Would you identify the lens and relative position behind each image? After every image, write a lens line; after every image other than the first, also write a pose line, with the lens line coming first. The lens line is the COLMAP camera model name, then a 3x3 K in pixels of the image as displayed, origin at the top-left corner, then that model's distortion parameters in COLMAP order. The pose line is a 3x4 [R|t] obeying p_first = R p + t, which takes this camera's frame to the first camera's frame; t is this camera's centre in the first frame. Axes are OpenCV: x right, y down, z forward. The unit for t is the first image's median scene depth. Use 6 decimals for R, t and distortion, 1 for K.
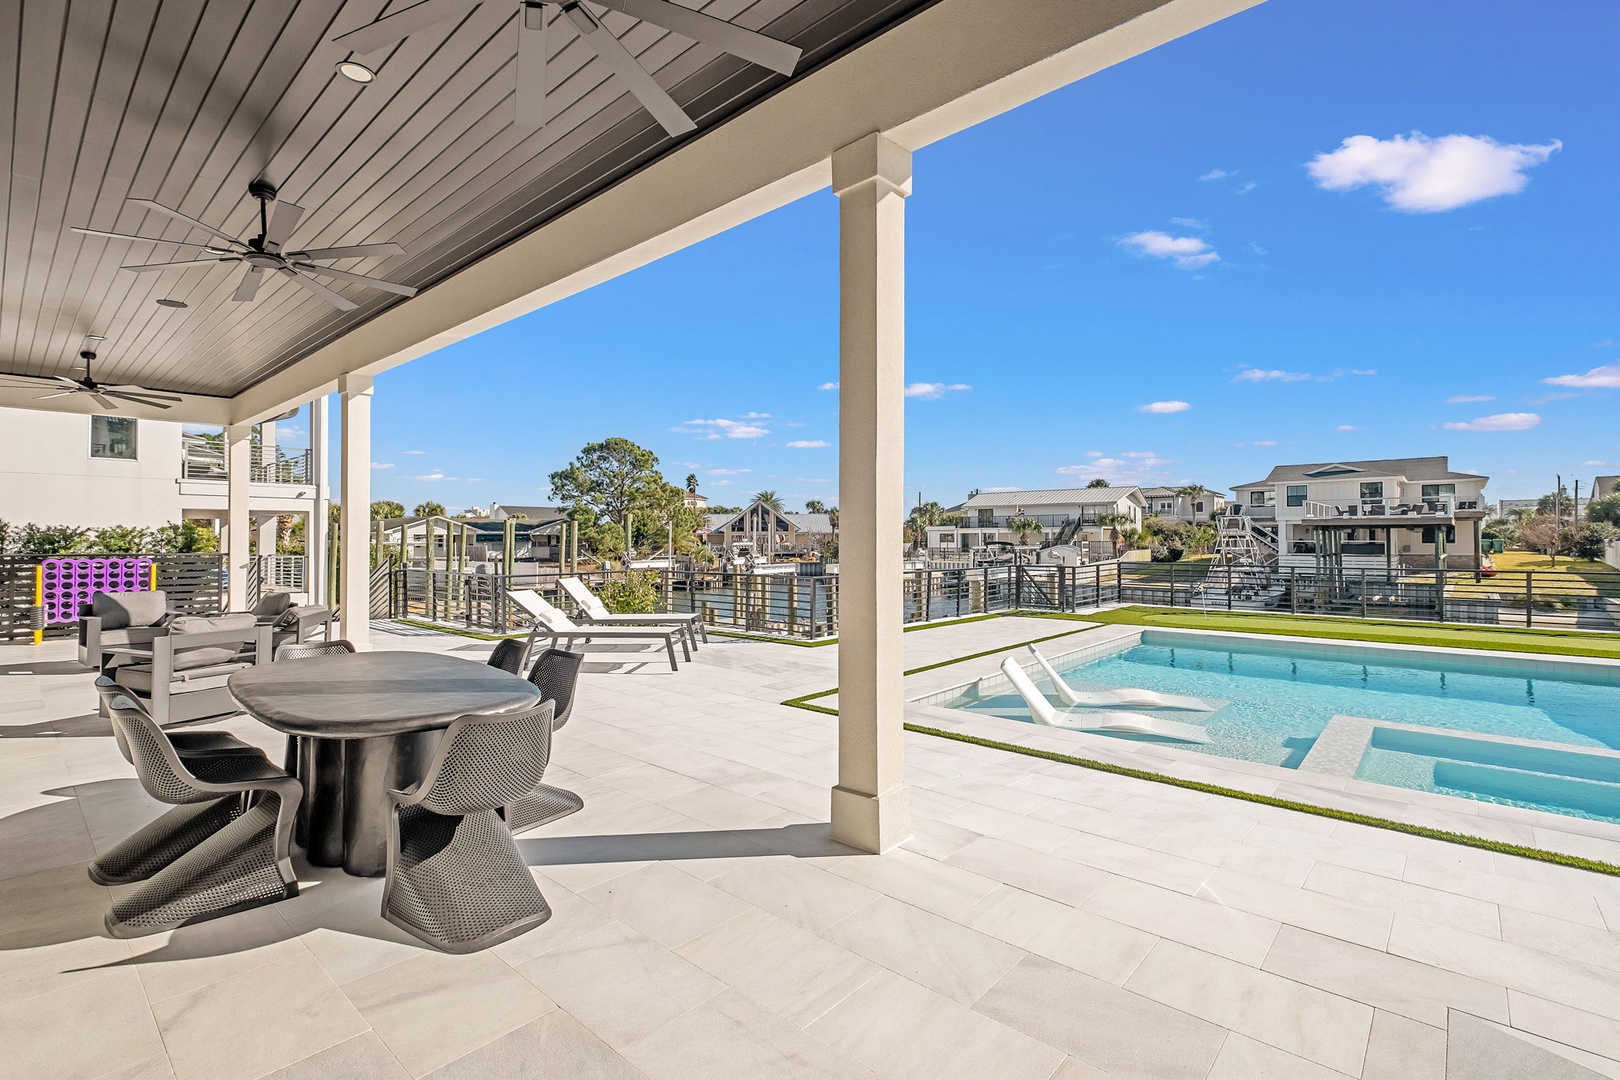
lens RADIAL K [[718.9, 0, 801.0], [0, 718.9, 538.1], [0, 0, 1]] dist [-0.001464, -0.000480]
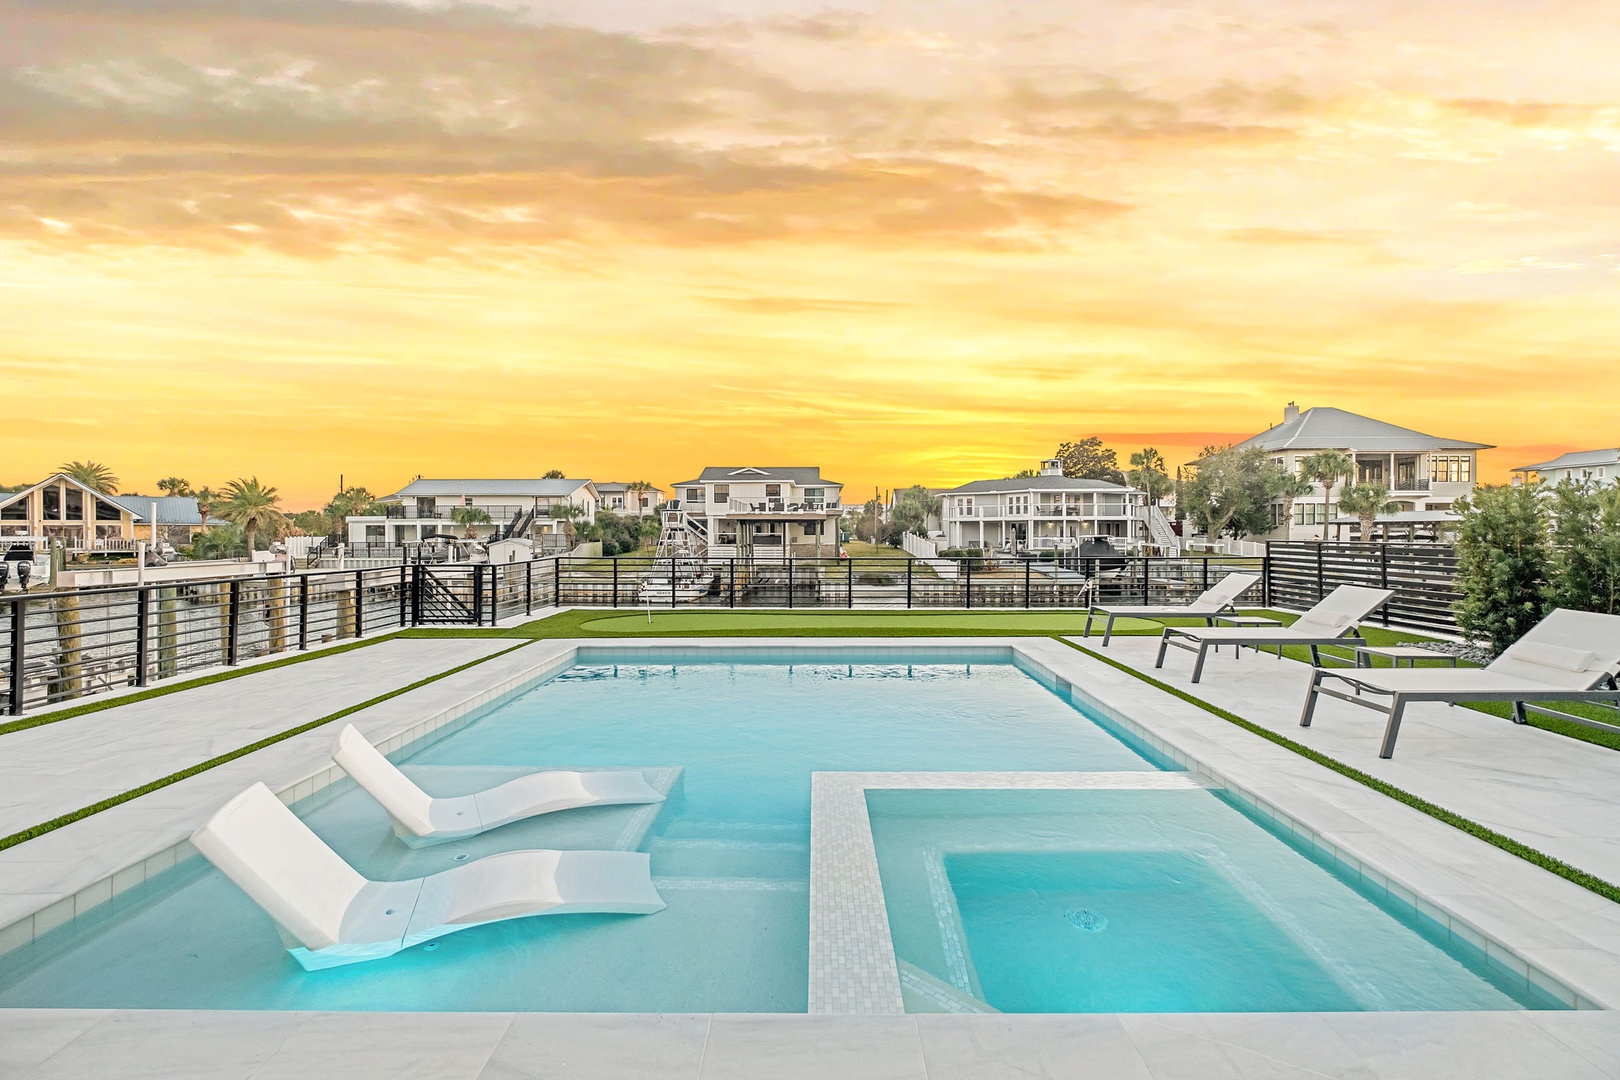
lens RADIAL K [[716.5, 0, 808.5], [0, 716.5, 530.1], [0, 0, 1]] dist [-0.004003, -0.000700]
pose [[0.745037, 0.002610, 0.667018, 0.033538], [-0.001481, 0.999996, -0.002259, 0.001220], [-0.667022, 0.000695, 0.745038, 0.059549]]
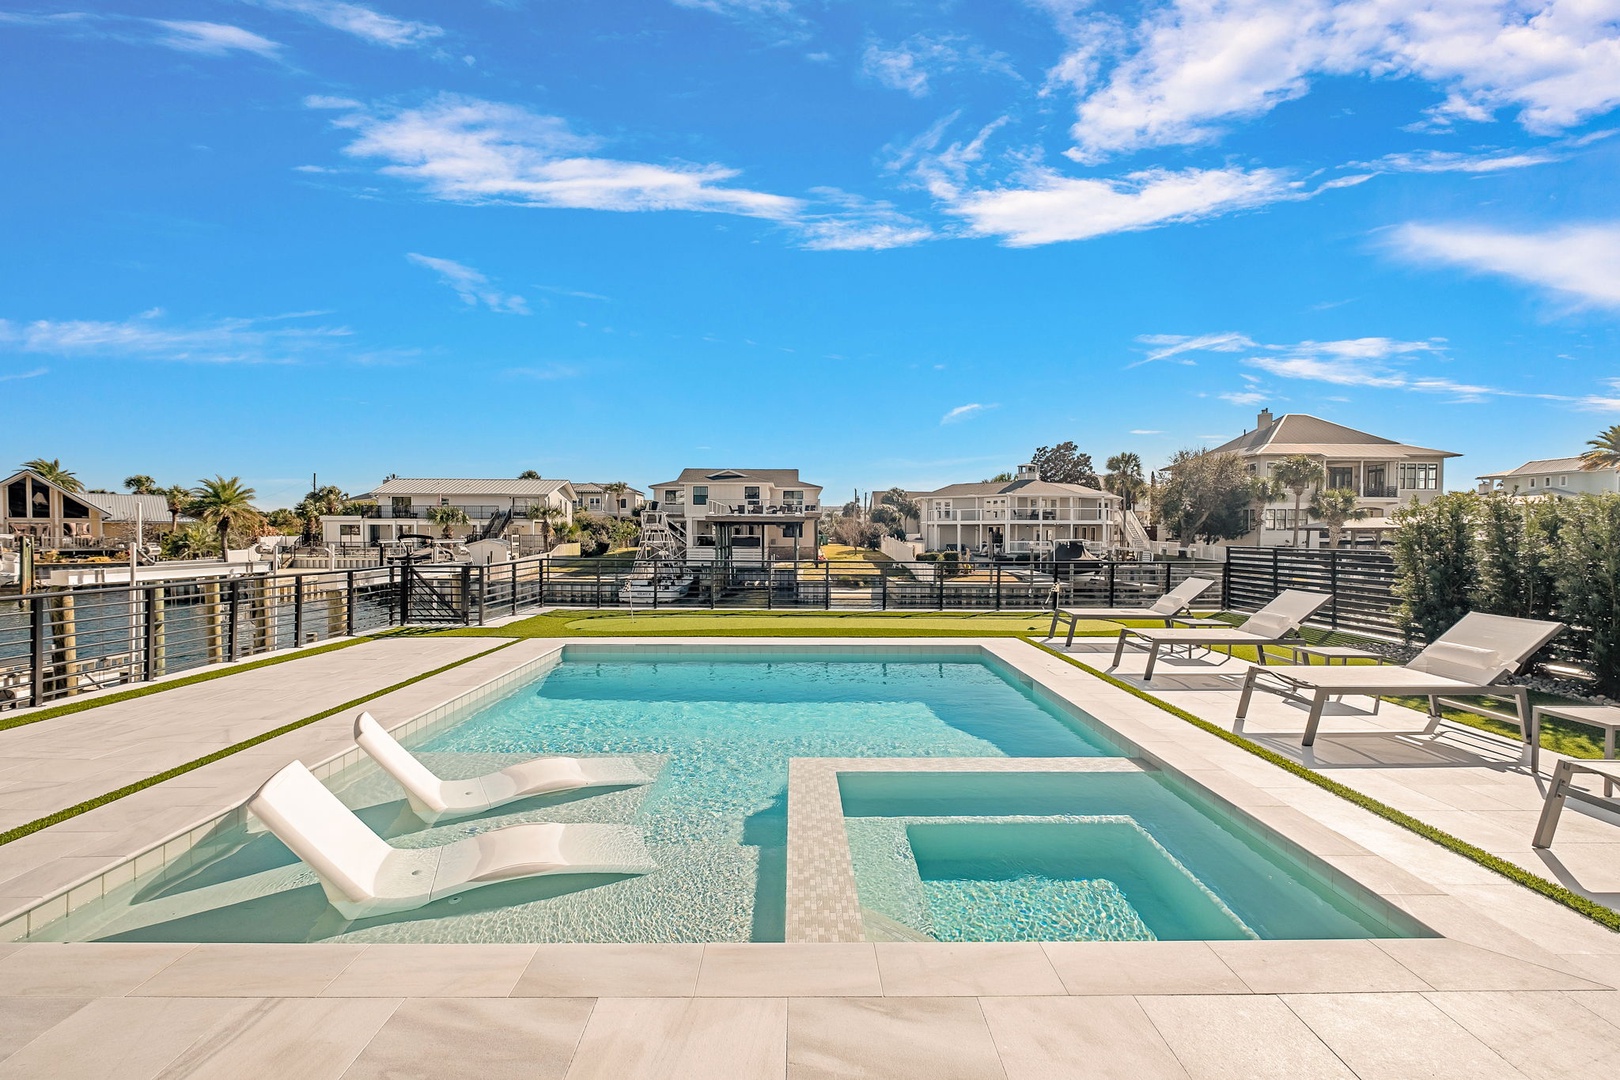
lens RADIAL K [[718.9, 0, 801.0], [0, 718.9, 538.1], [0, 0, 1]] dist [-0.001464, -0.000480]
pose [[0.732058, 0.001444, 0.681241, 0.027959], [-0.007496, 0.999954, 0.005936, 0.000662], [-0.681201, -0.009452, 0.732035, 0.053399]]
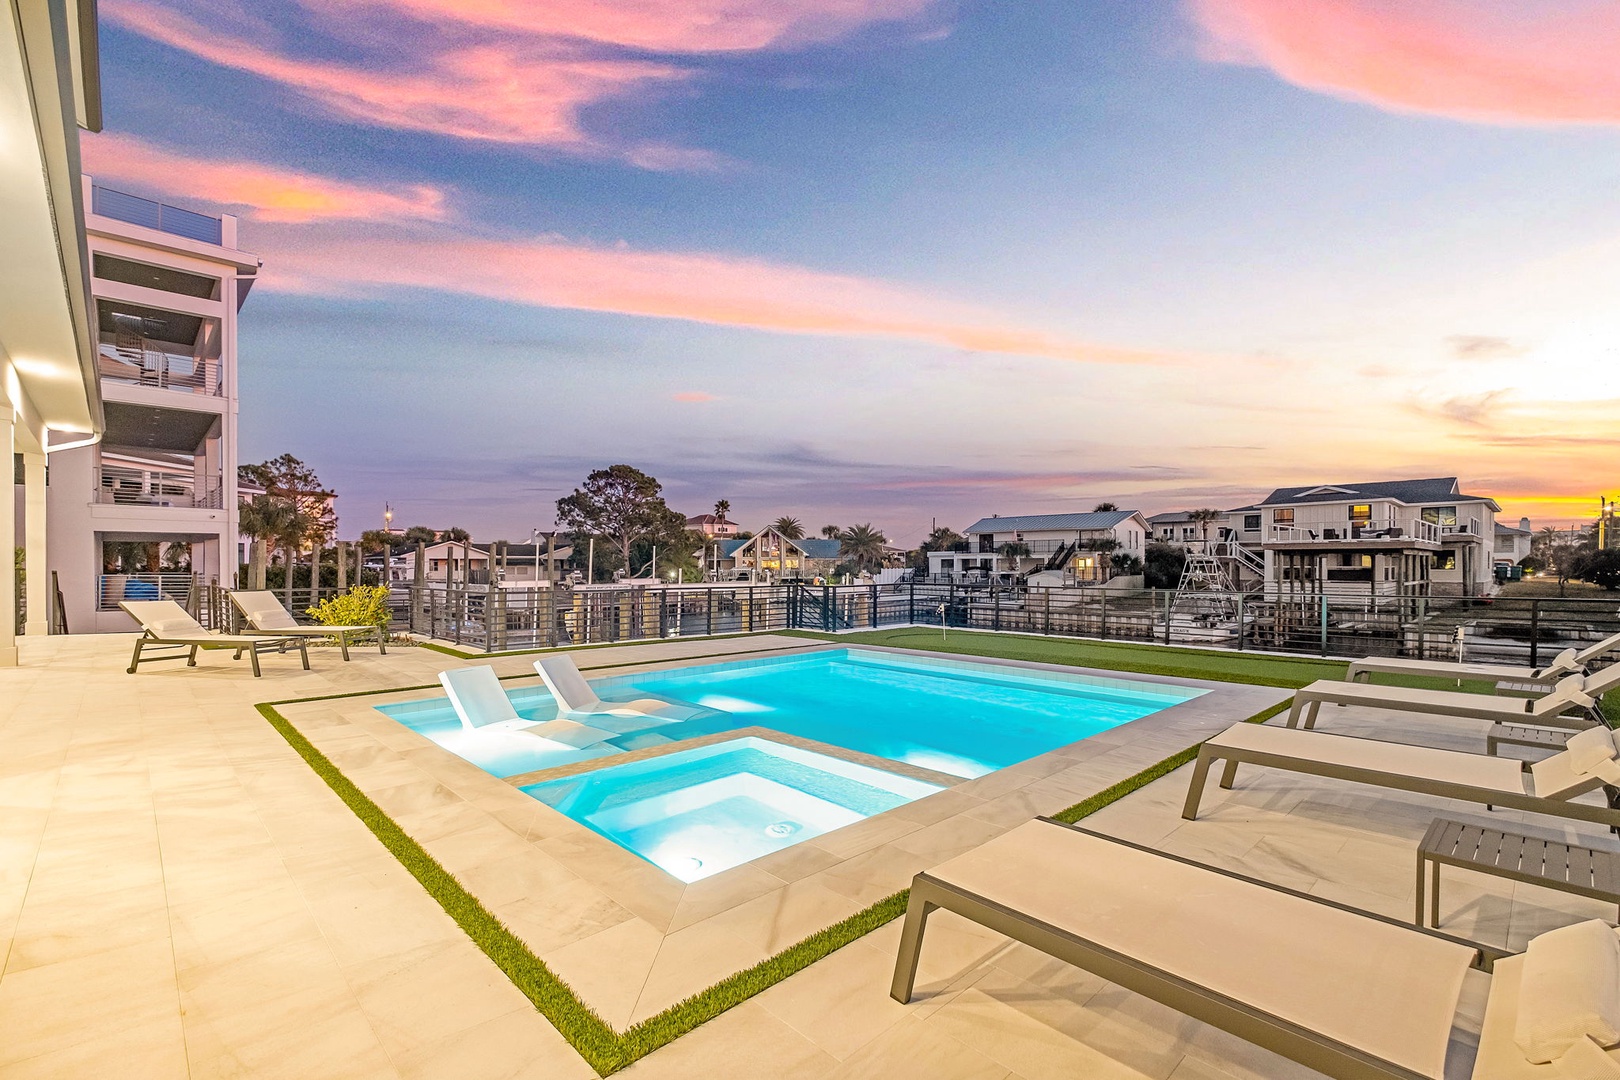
lens RADIAL K [[719.1, 0, 806.1], [0, 719.1, 566.9], [0, 0, 1]] dist [0.009532, -0.004701]
pose [[0.997569, 0.002868, -0.069633, 0.119194], [-0.002619, 0.999990, 0.003656, 0.002423], [0.069643, -0.003465, 0.997566, -0.004933]]
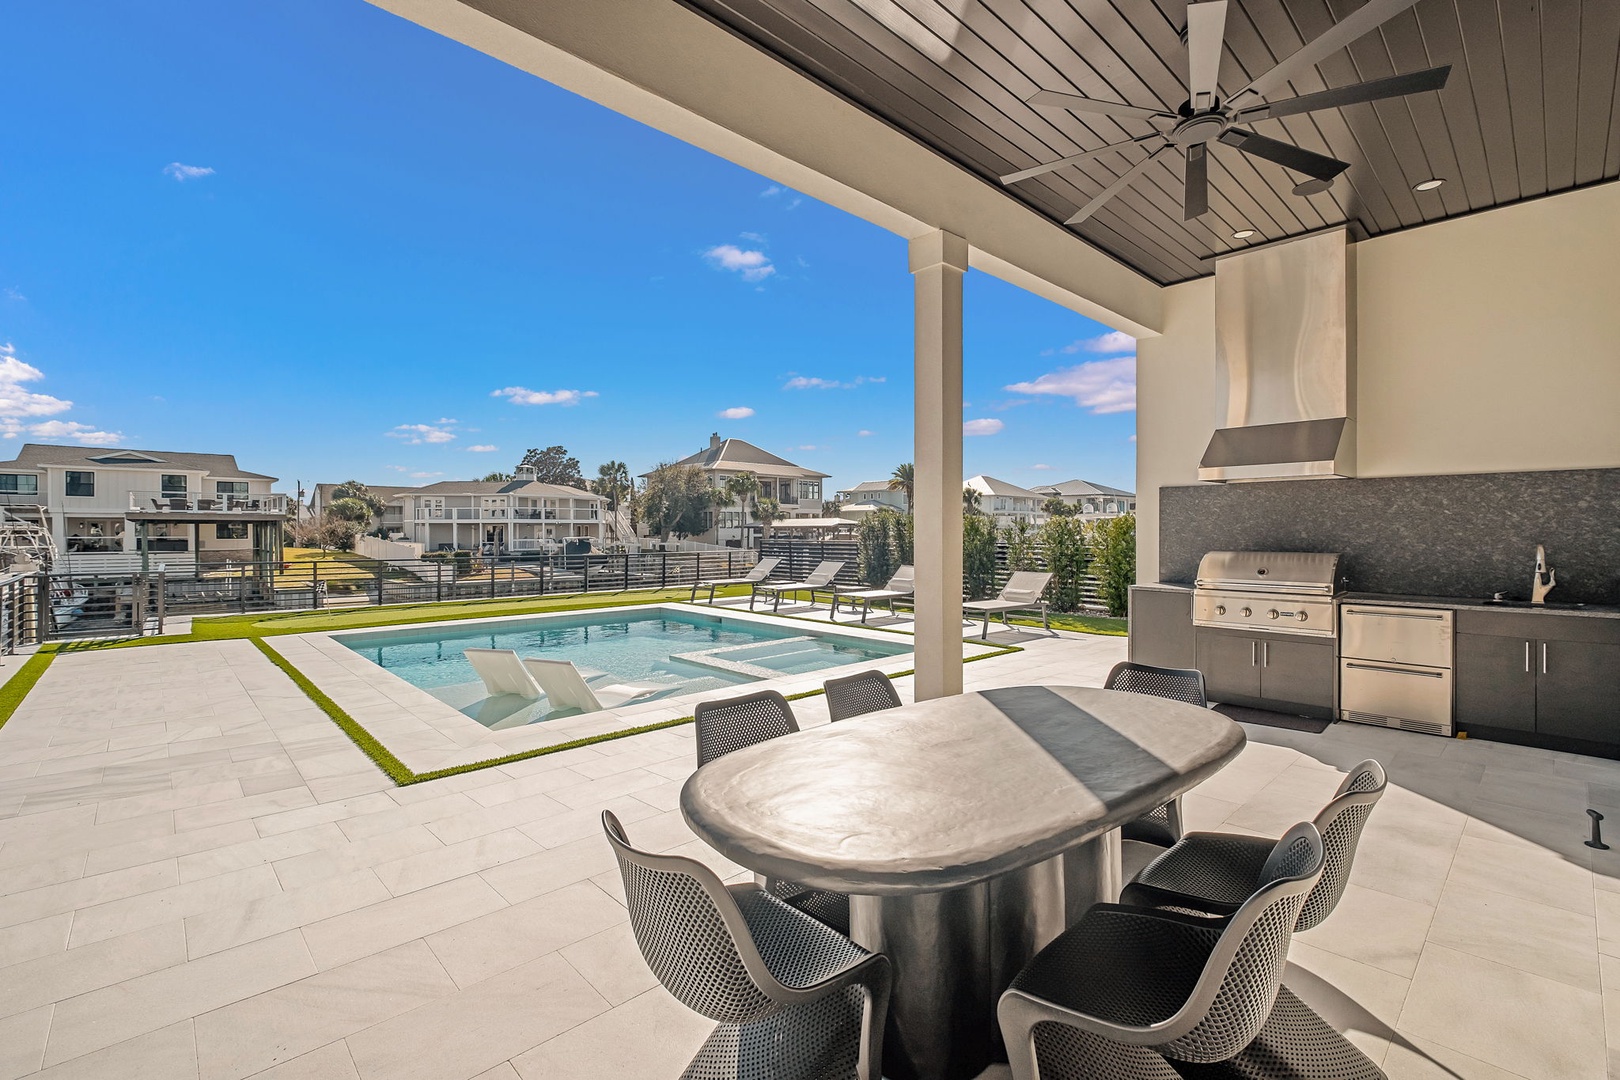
lens RADIAL K [[711.4, 0, 827.1], [0, 711.4, 538.1], [0, 0, 1]] dist [-0.000053, -0.000563]
pose [[0.064851, -0.006672, 0.997873, -0.081030], [0.001183, 0.999977, 0.006609, 0.000403], [-0.997894, 0.000752, 0.064857, 0.073405]]
